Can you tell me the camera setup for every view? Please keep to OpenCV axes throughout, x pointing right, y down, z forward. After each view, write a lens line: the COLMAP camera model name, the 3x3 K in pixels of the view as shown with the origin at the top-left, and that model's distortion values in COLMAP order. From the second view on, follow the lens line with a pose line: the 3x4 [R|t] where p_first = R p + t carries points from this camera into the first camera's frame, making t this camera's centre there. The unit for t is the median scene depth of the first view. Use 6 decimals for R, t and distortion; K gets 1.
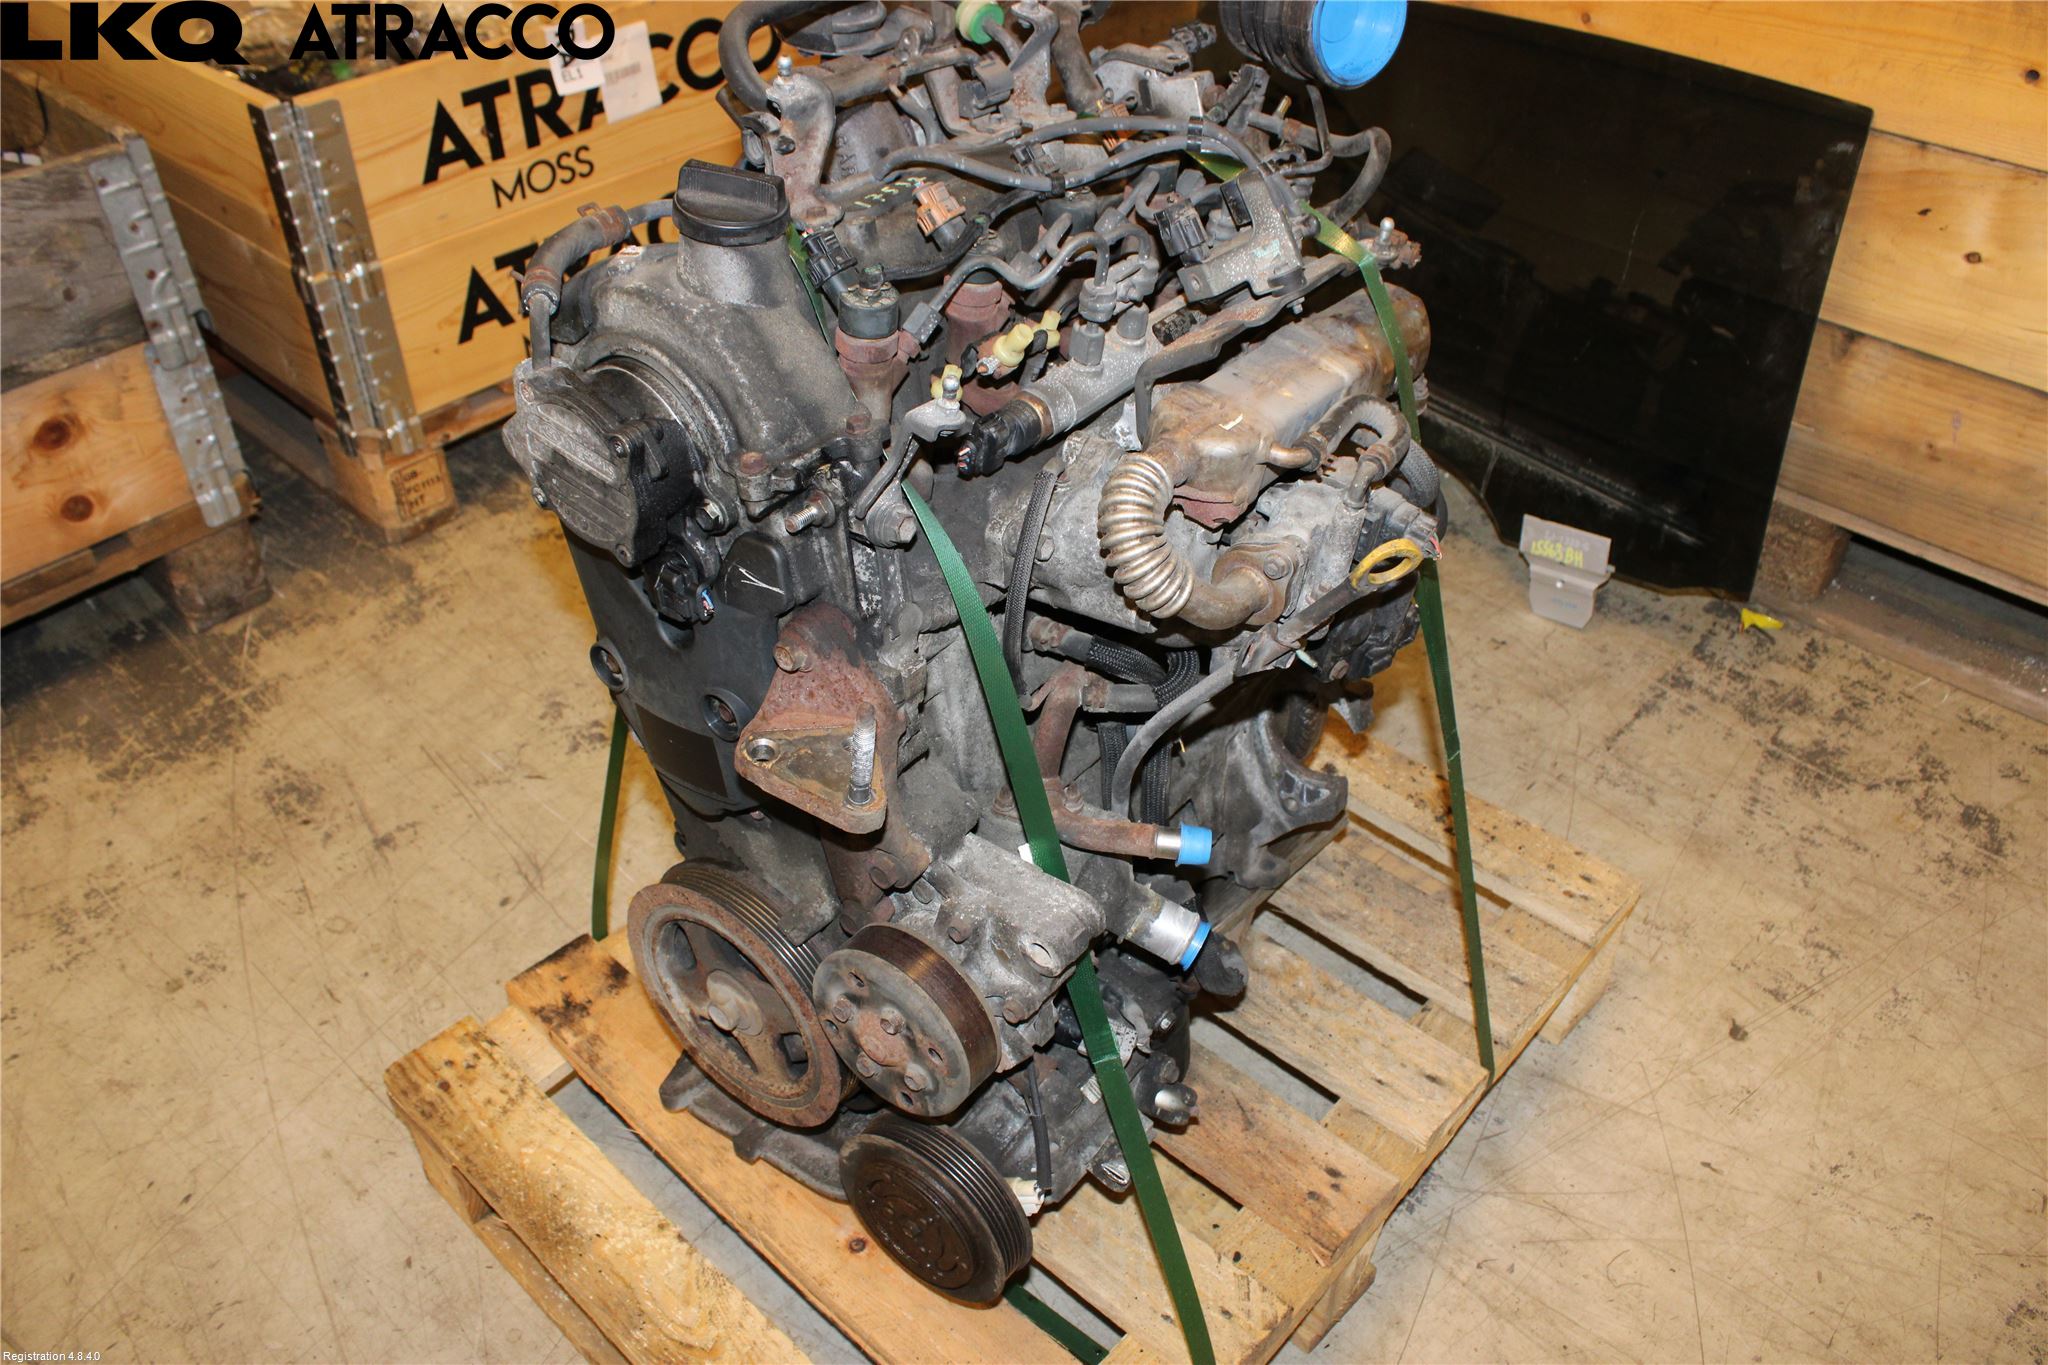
lens RADIAL K [[1678.5, 0, 1027.2], [0, 1678.5, 687.4], [0, 0, 1]] dist [-0.078912, 0.013134]
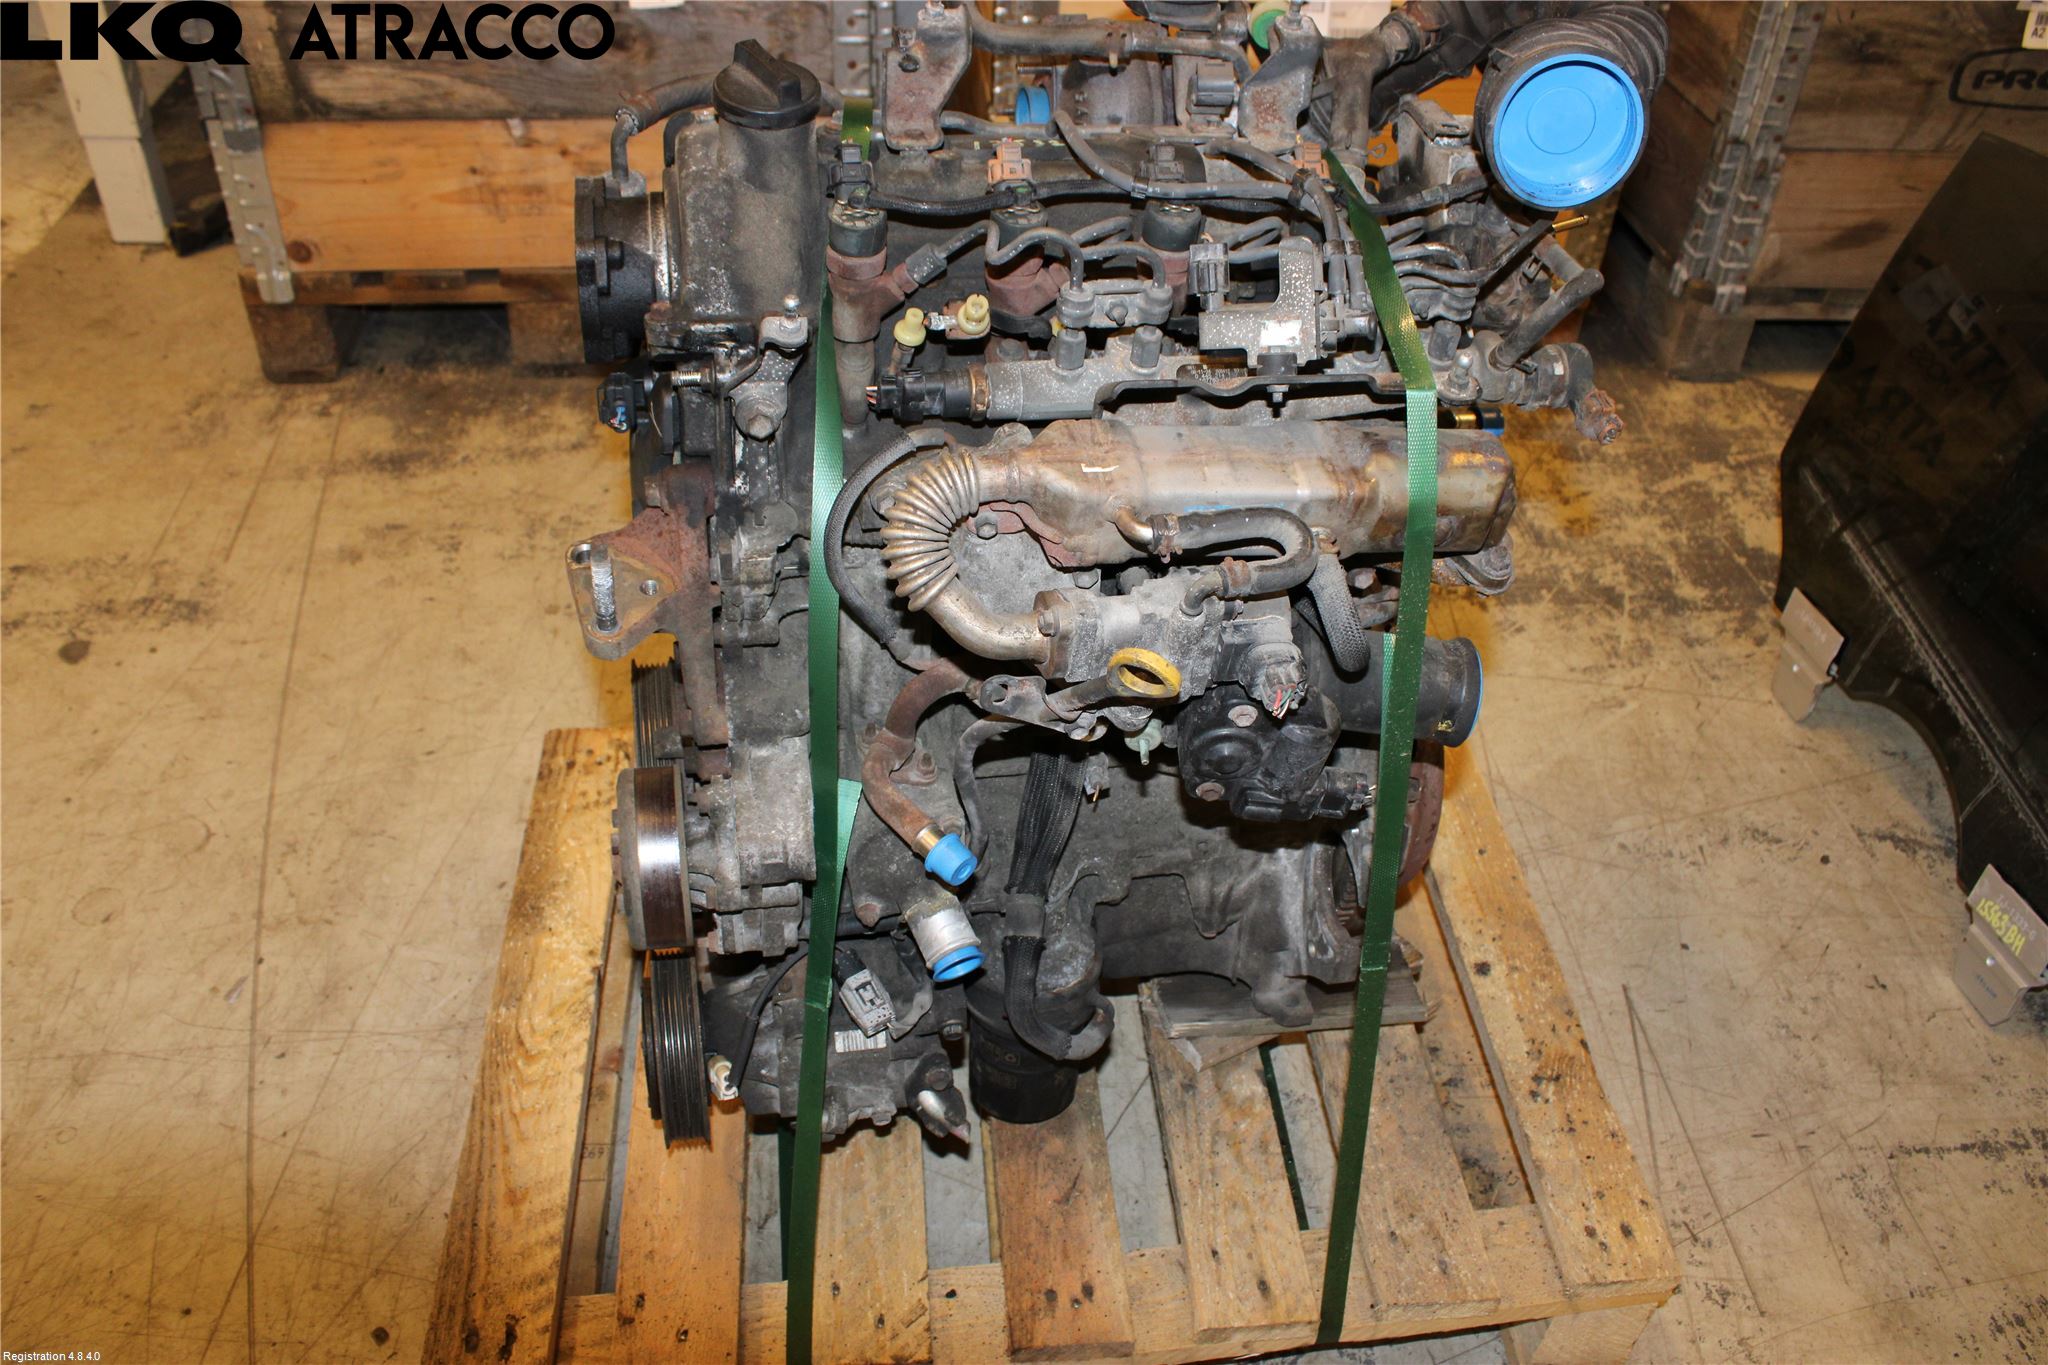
lens RADIAL K [[1678.5, 0, 1025.1], [0, 1678.5, 678.0], [0, 0, 1]] dist [-0.078912, 0.013134]
pose [[0.754312, 0.458447, -0.469936, 0.413368], [-0.453877, 0.881343, 0.131260, -0.111841], [0.474350, 0.114282, 0.872887, 0.120643]]
